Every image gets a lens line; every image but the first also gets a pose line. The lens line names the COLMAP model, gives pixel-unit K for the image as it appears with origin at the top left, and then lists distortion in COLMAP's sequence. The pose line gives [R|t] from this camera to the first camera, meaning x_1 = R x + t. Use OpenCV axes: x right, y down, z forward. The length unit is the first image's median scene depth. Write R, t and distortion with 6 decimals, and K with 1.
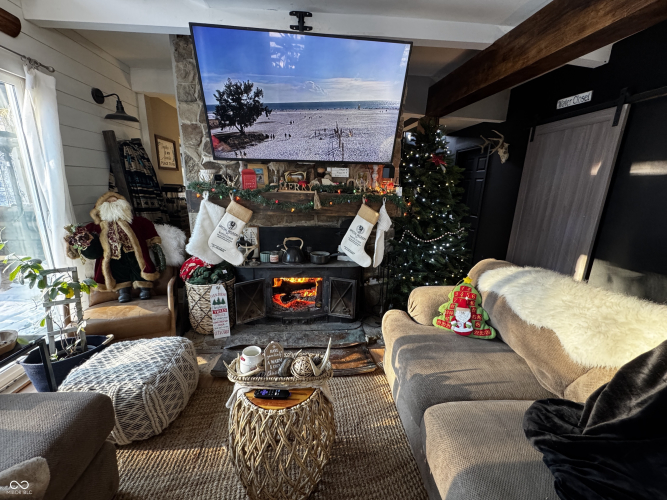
lens RADIAL K [[263.0, 0, 332.3], [0, 263.0, 250.5], [0, 0, 1]] dist [-0.000309, -0.000071]
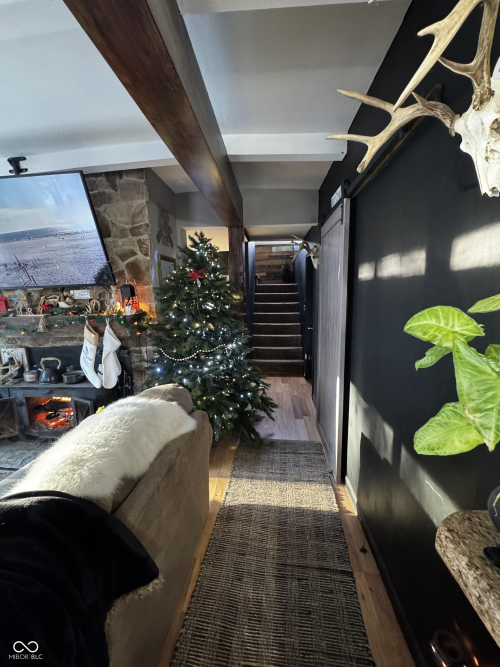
lens RADIAL K [[263.0, 0, 246.5], [0, 263.0, 333.2], [0, 0, 1]] dist [-0.000309, -0.000071]
pose [[0.978224, -0.021542, -0.206431, 0.872511], [0.004175, 0.996440, -0.084202, -0.057178], [0.207510, 0.081507, 0.974831, 0.147258]]
